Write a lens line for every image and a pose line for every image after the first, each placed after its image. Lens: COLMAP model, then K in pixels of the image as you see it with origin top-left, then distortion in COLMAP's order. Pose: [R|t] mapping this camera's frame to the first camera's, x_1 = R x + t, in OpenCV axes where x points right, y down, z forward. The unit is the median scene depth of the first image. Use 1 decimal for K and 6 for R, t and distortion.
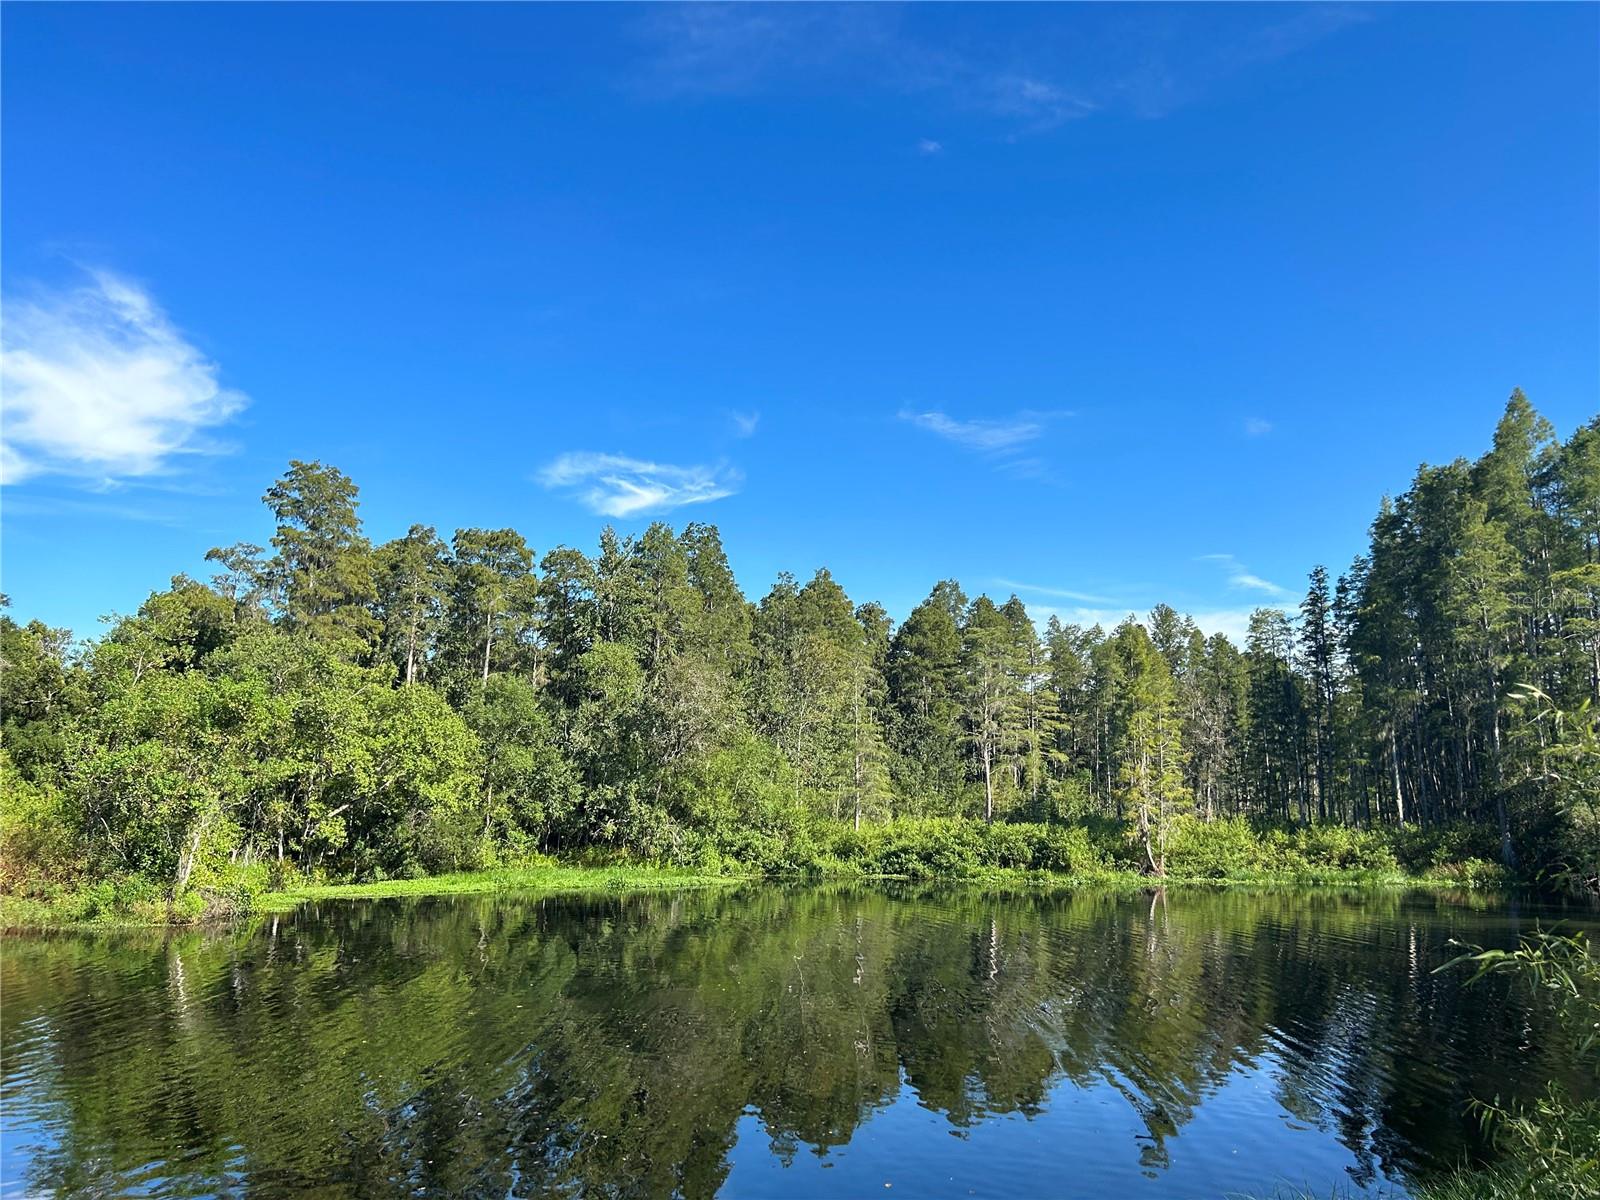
lens RADIAL K [[1201.3, 0, 808.0], [0, 1201.3, 605.8], [0, 0, 1]] dist [0.105958, -0.160062]
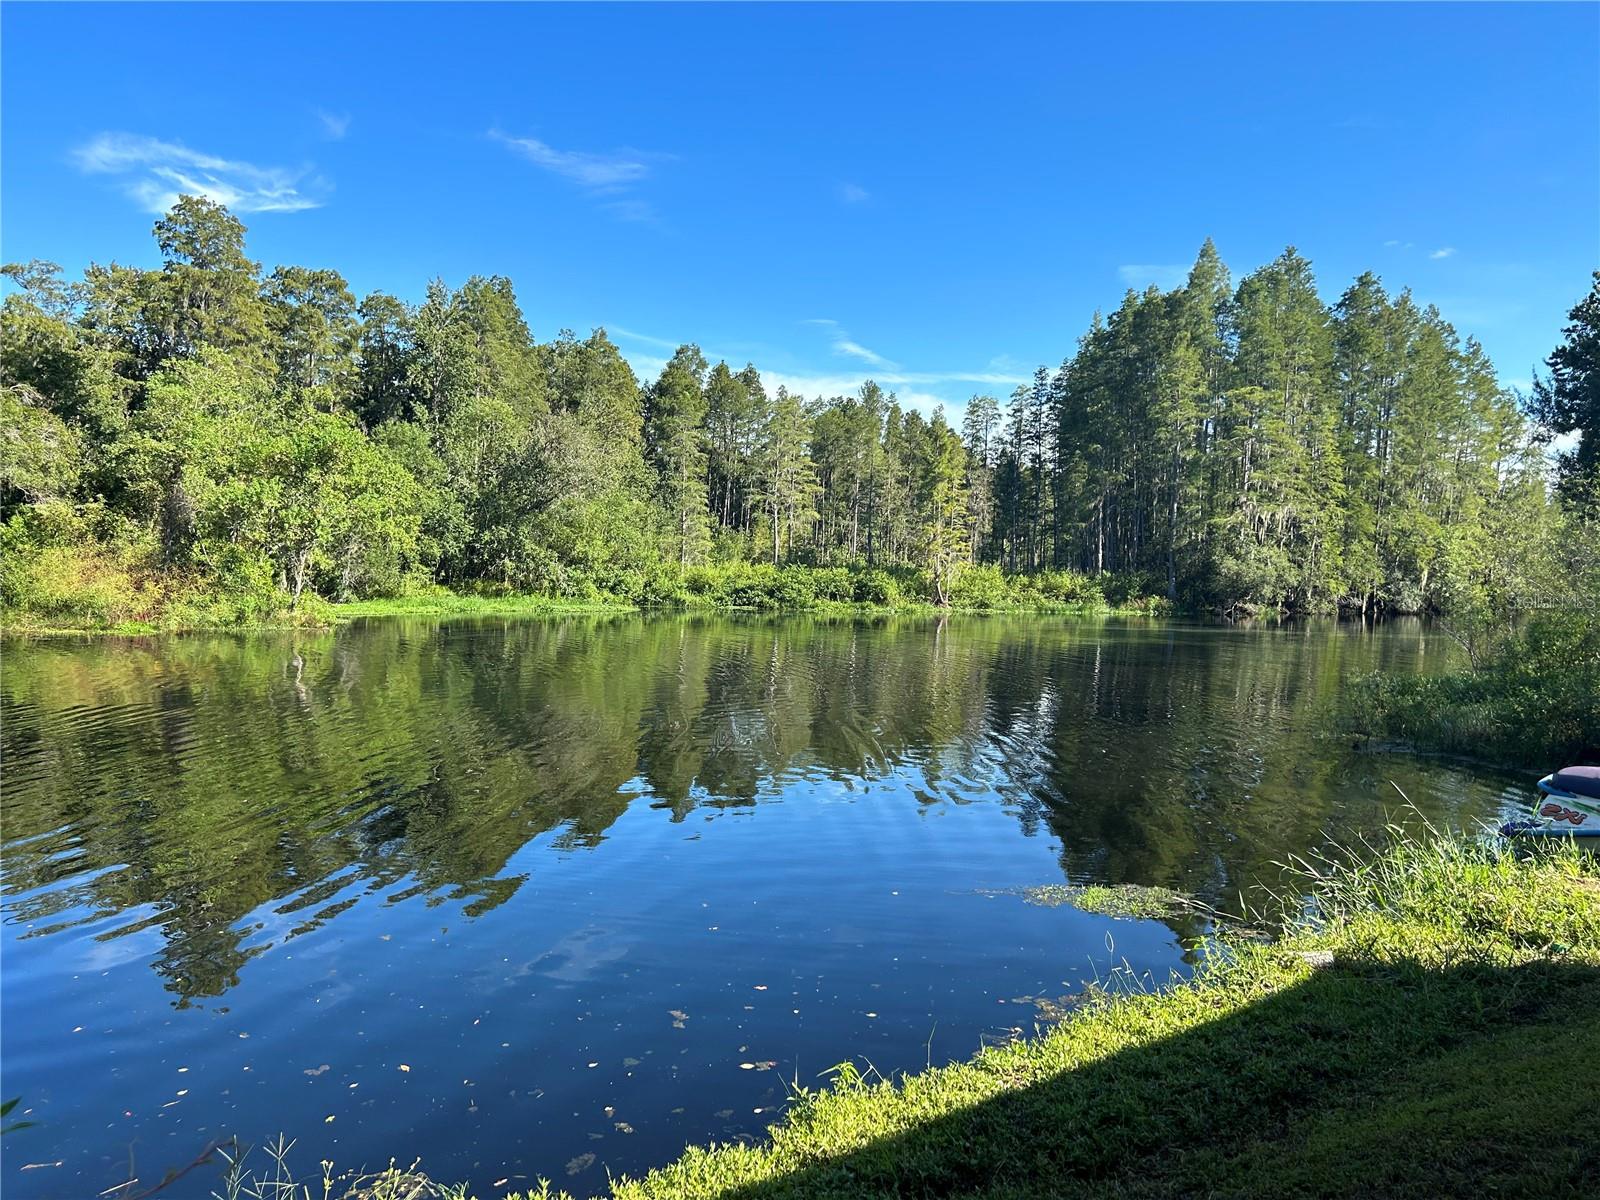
lens RADIAL K [[1214.0, 0, 800.0], [0, 1214.0, 600.0], [0, 0, 1]] dist [0.007443, 0.006529]
pose [[0.950719, 0.010124, 0.309888, -0.246435], [-0.071048, 0.979986, 0.185954, -0.014351], [-0.301803, -0.198807, 0.932411, -0.150944]]
